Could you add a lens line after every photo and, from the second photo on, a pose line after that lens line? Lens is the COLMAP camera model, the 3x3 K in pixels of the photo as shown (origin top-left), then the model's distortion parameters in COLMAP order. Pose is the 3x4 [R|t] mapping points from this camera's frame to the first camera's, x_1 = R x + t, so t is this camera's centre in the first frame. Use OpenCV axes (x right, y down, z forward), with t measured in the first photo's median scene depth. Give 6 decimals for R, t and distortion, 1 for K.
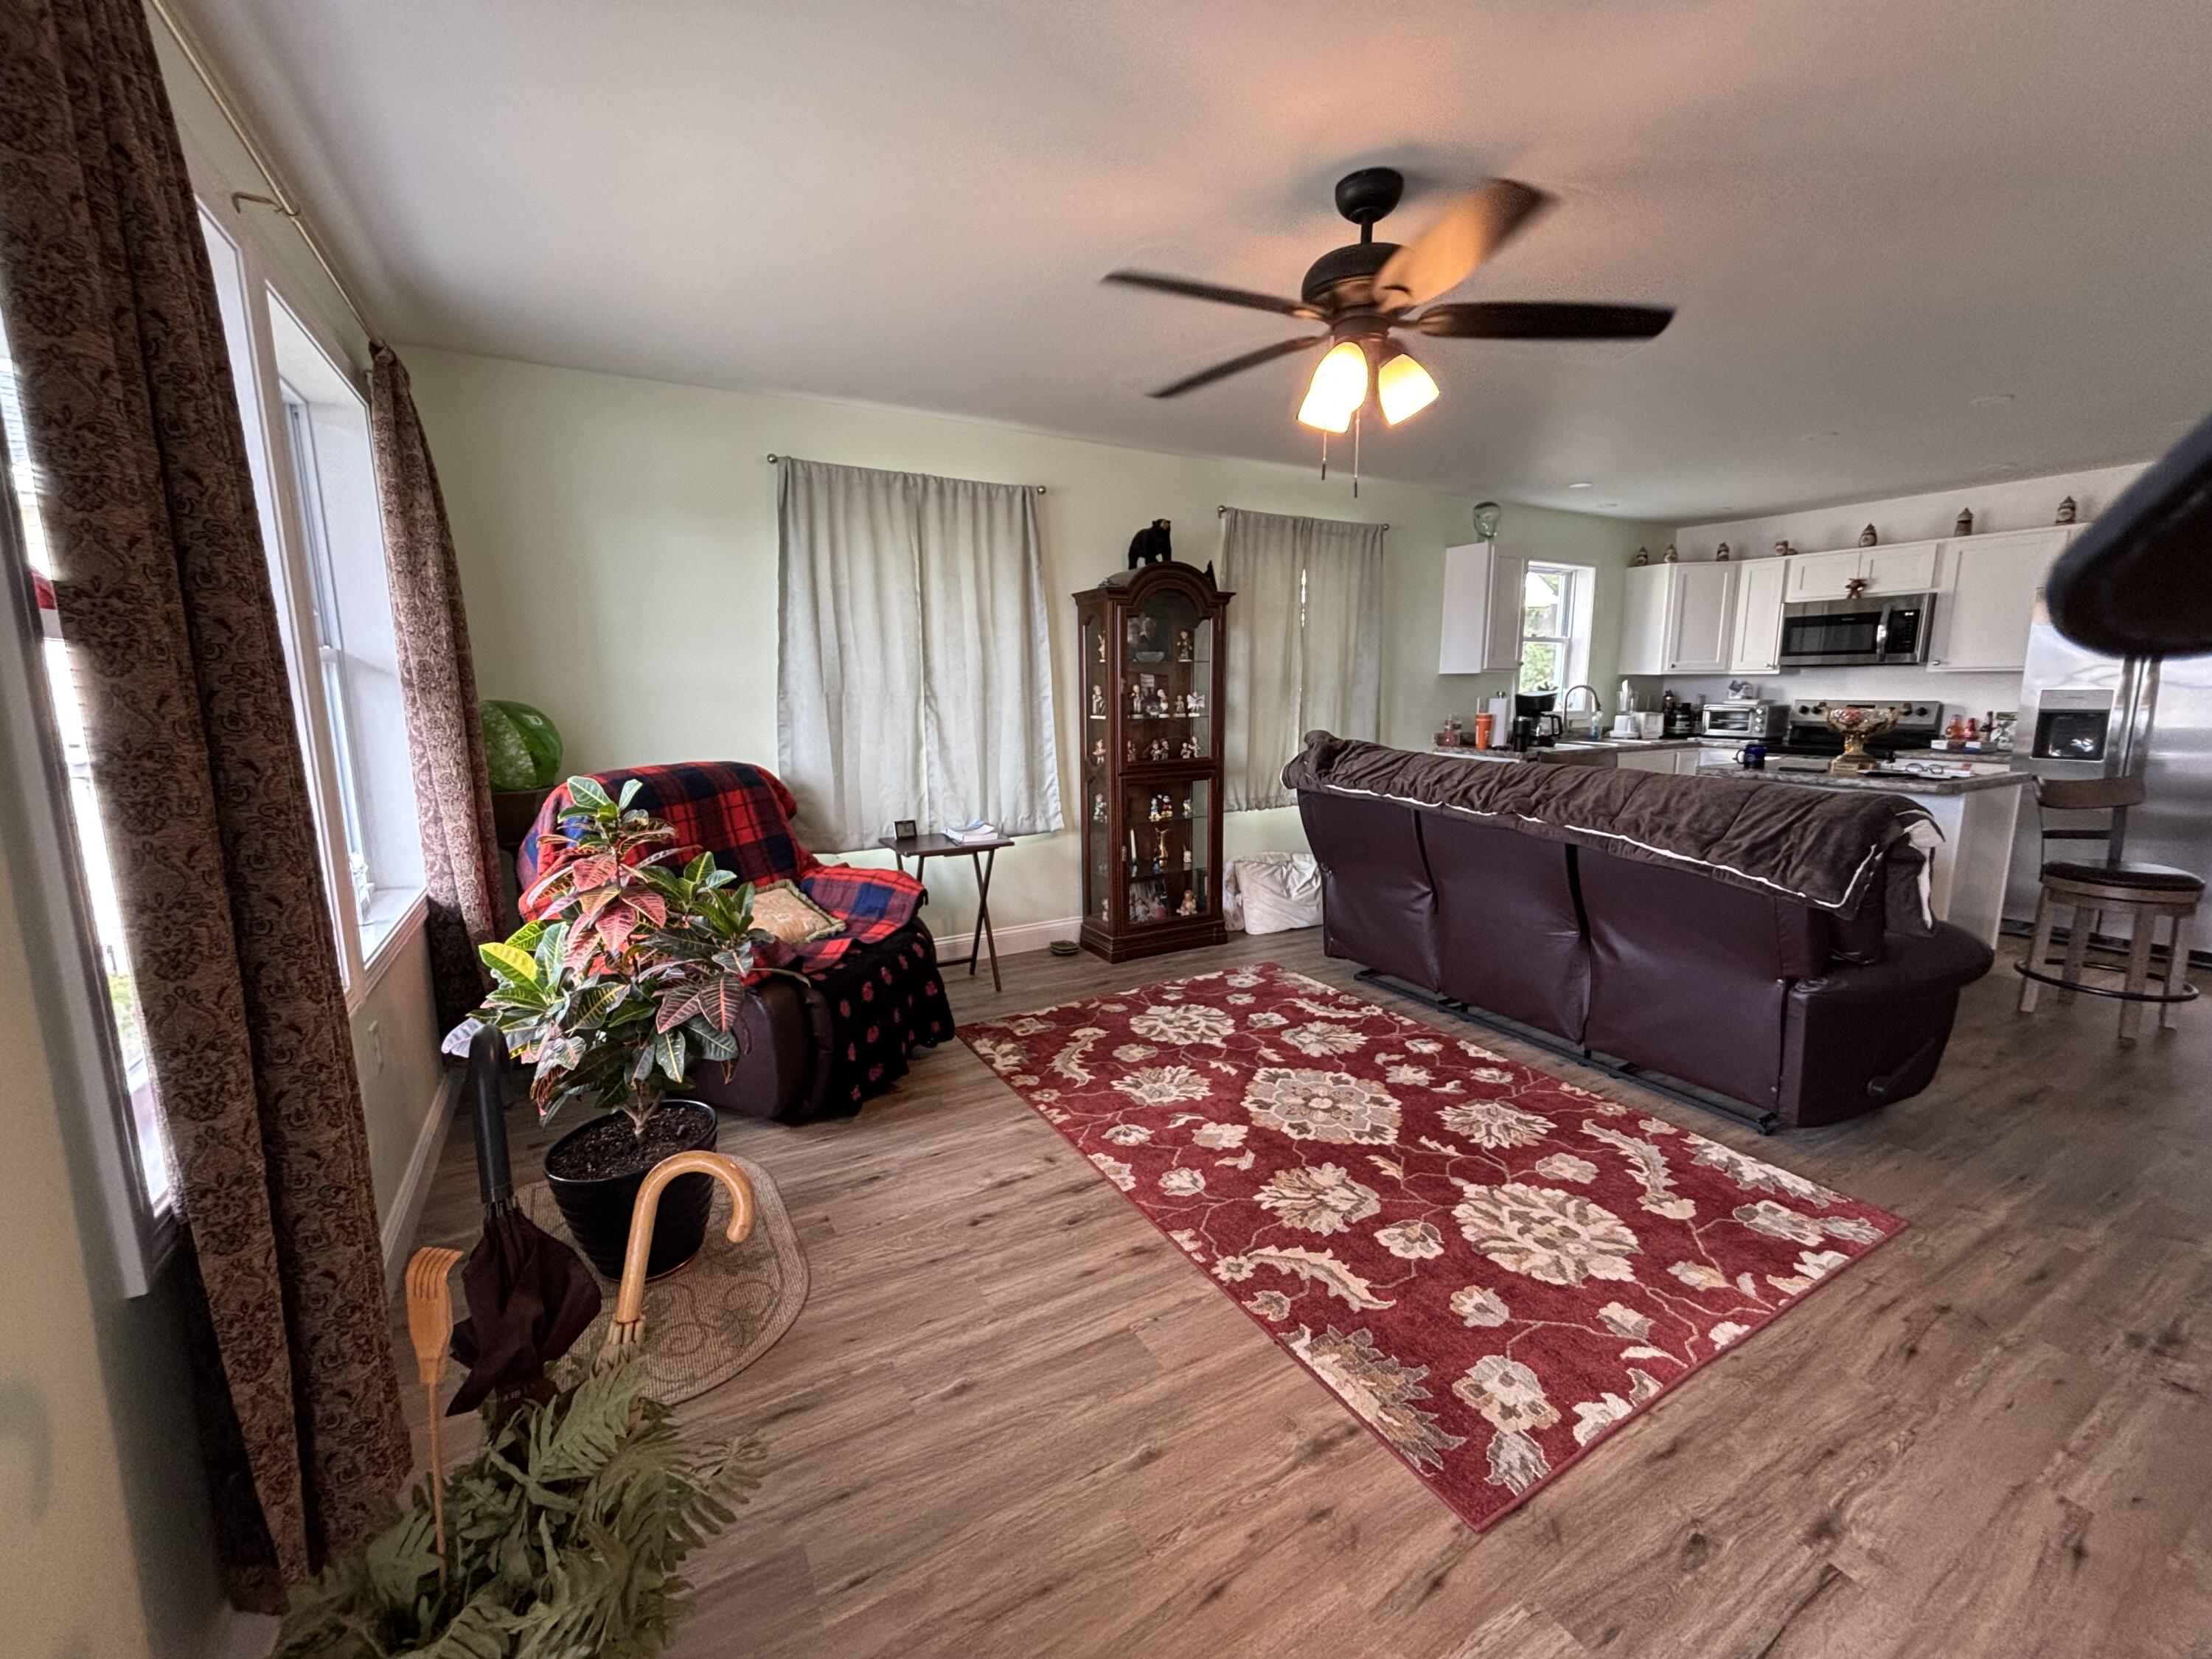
lens RADIAL K [[888.6, 0, 1107.6], [0, 888.6, 826.9], [0, 0, 1]] dist [0.001548, -0.000466]
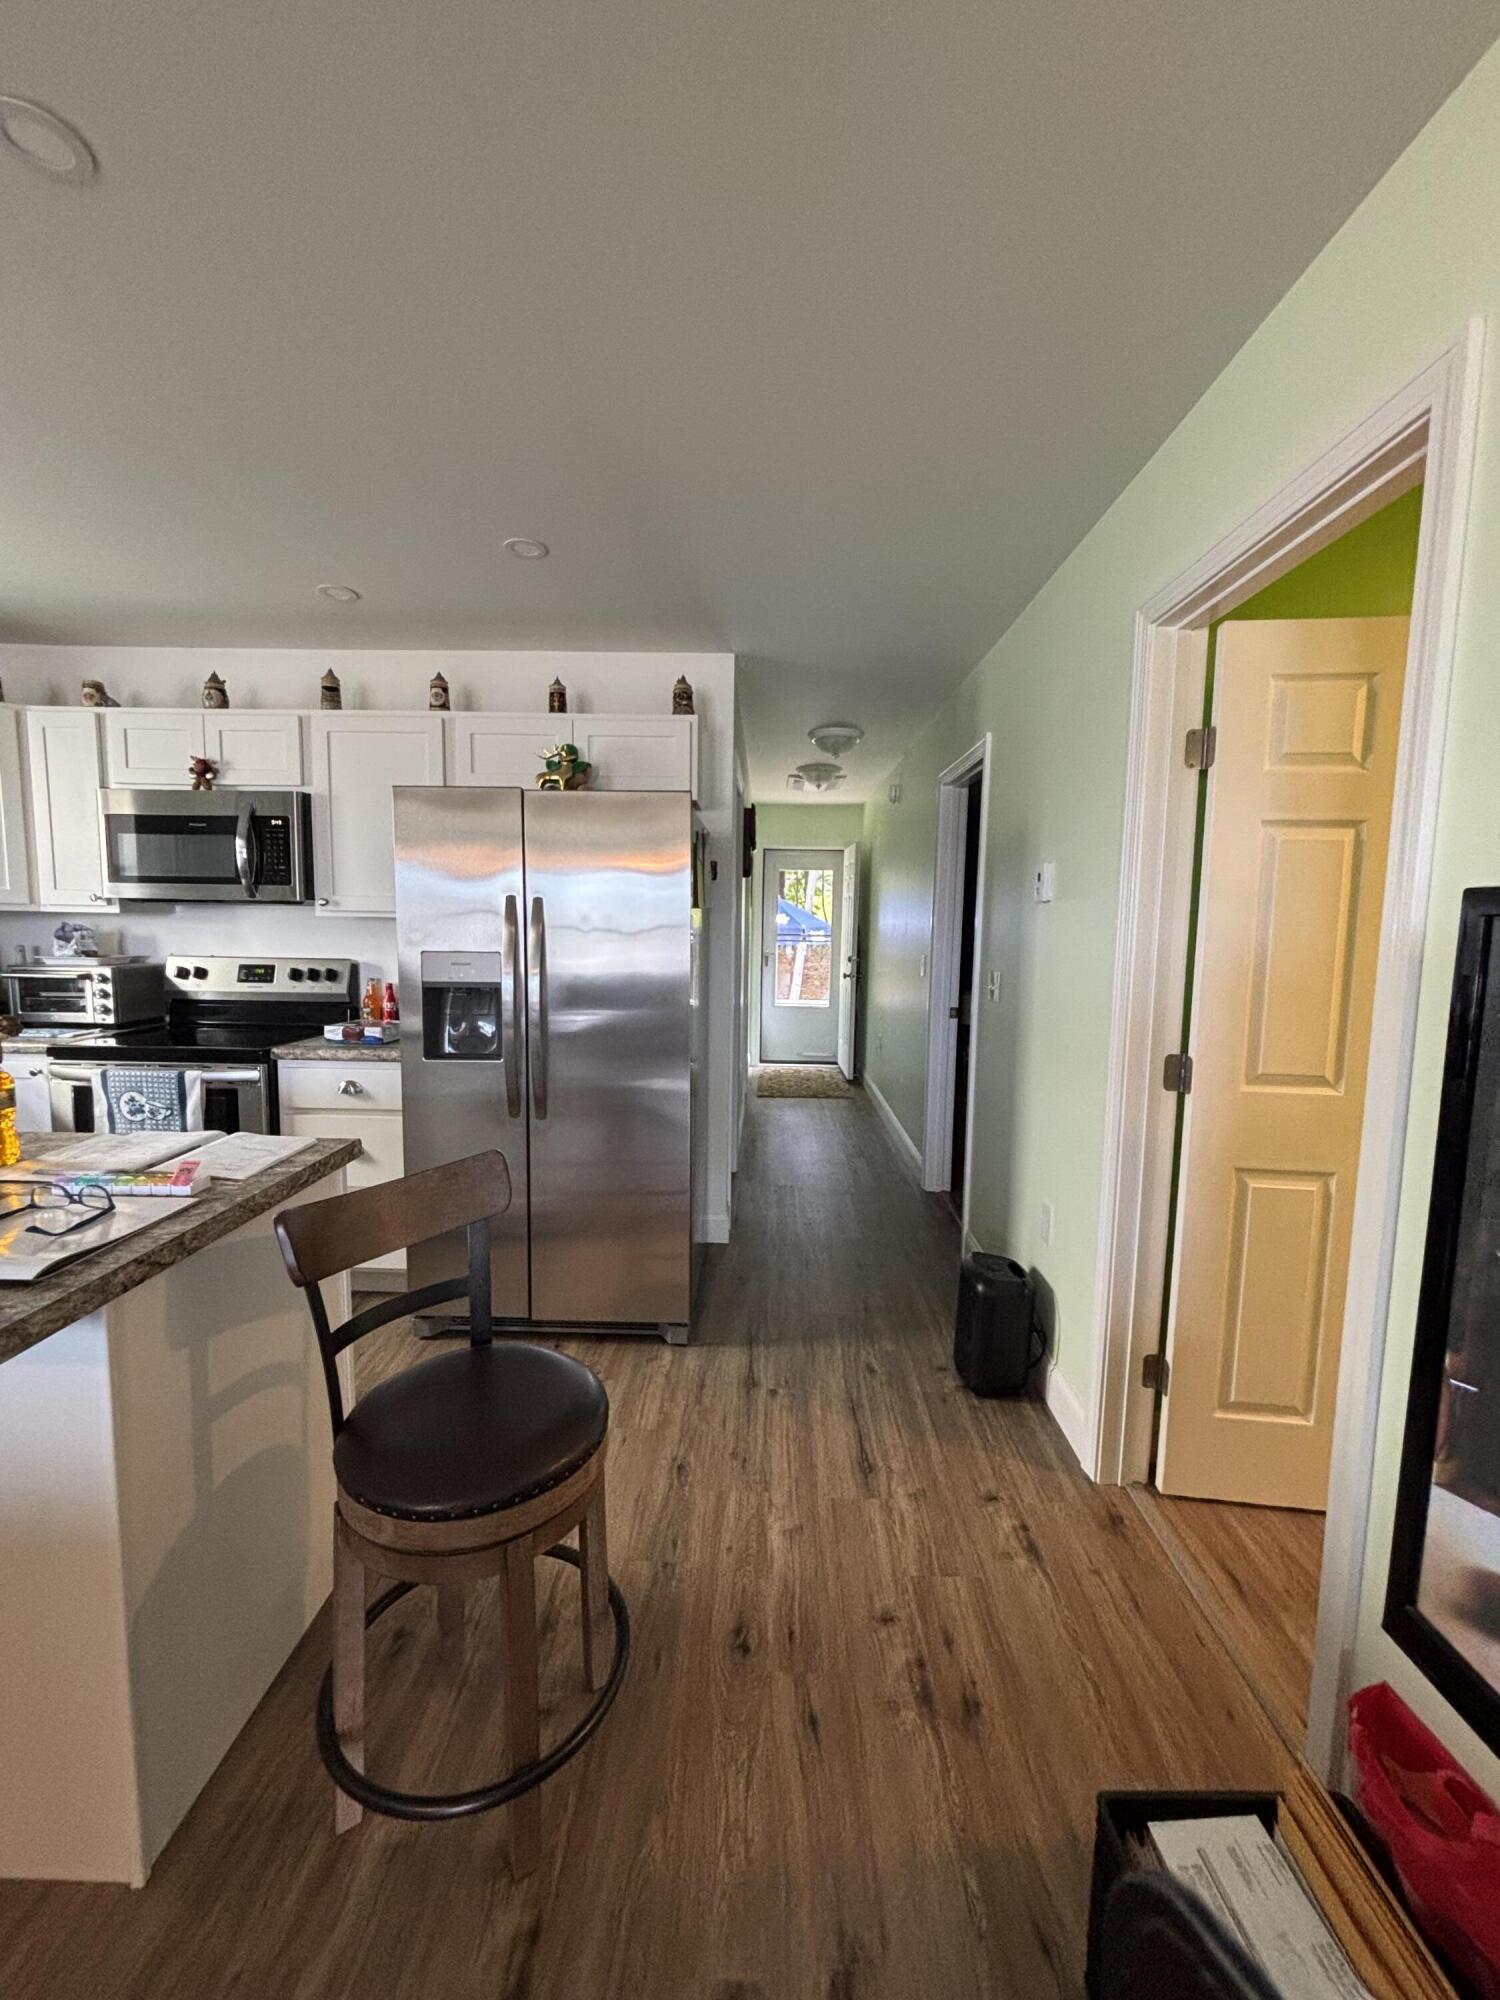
lens RADIAL K [[803.4, 0, 749.5], [0, 803.4, 998.6], [0, 0, 1]] dist [0.001548, -0.000466]
pose [[0.512177, -0.071366, 0.855910, 0.786516], [0.117341, 0.993012, 0.012580, -0.116316], [-0.850827, 0.093990, 0.516972, 0.596530]]
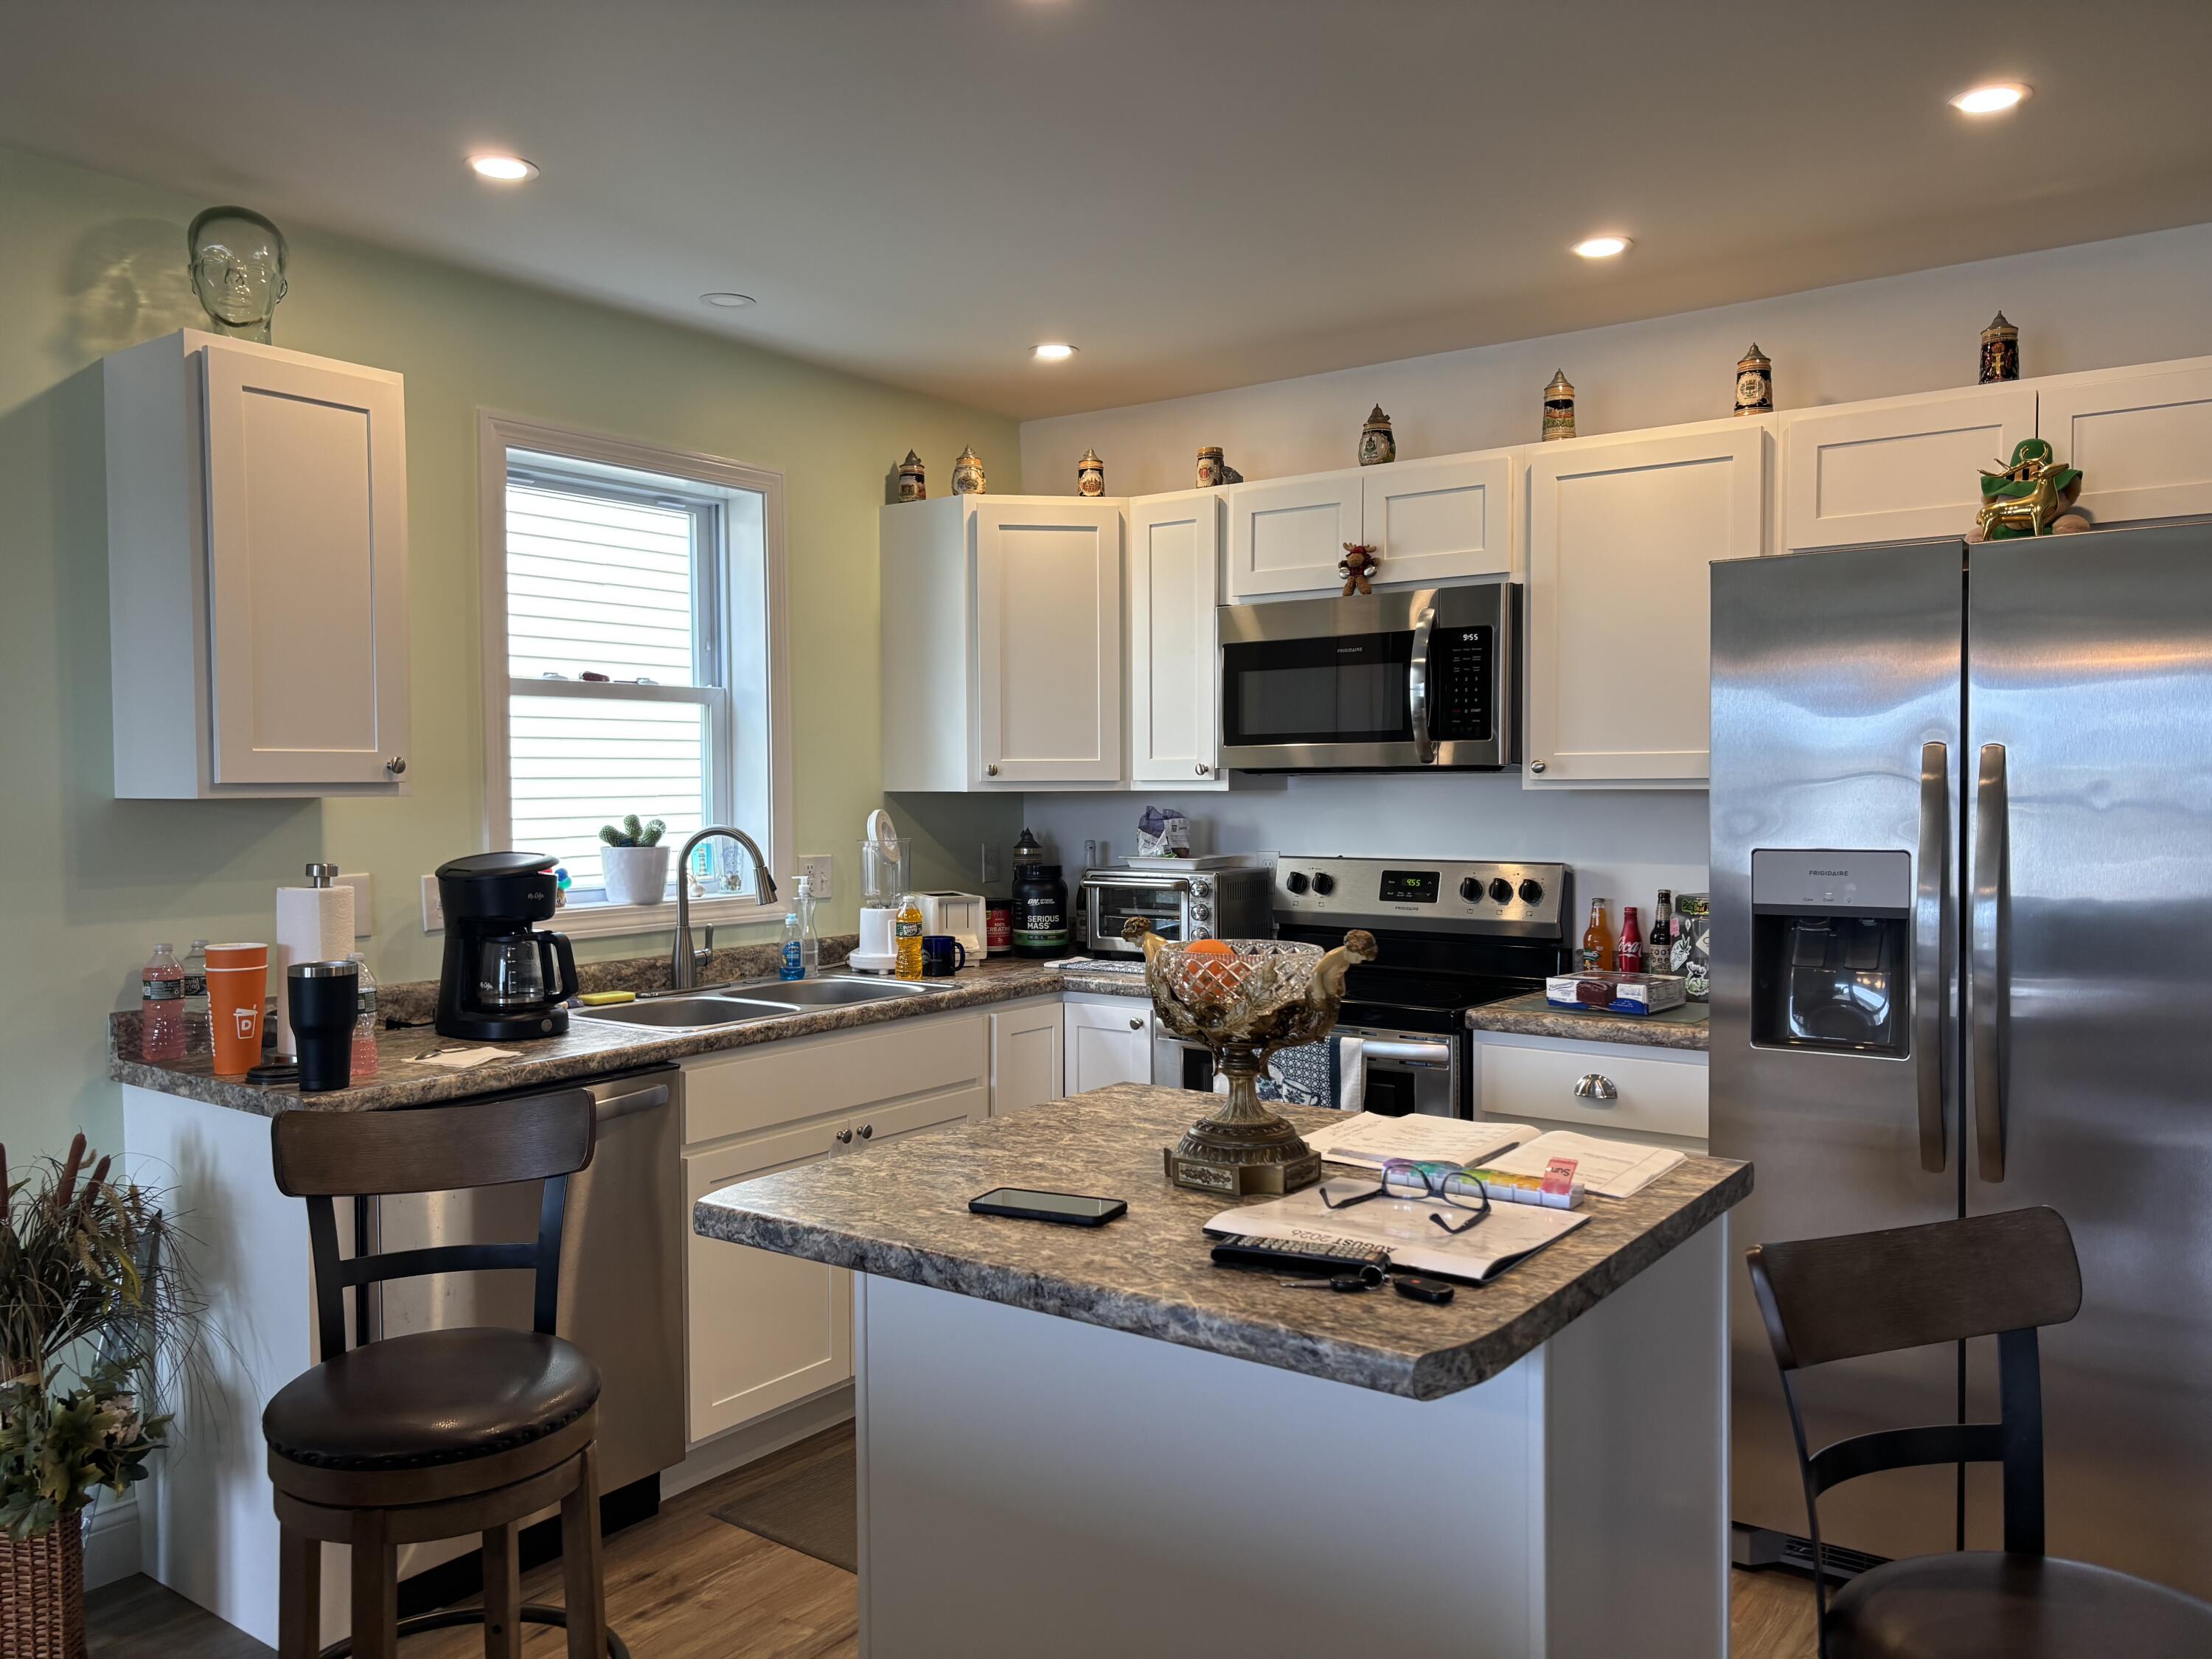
lens RADIAL K [[1666.0, 0, 1092.4], [0, 1666.0, 839.1], [0, 0, 1]] dist [0.053950, -0.054861]
pose [[0.913335, -0.016215, 0.406886, 0.633195], [0.067171, 0.991518, -0.111266, -0.117872], [-0.401631, 0.128954, 0.906677, 0.588991]]
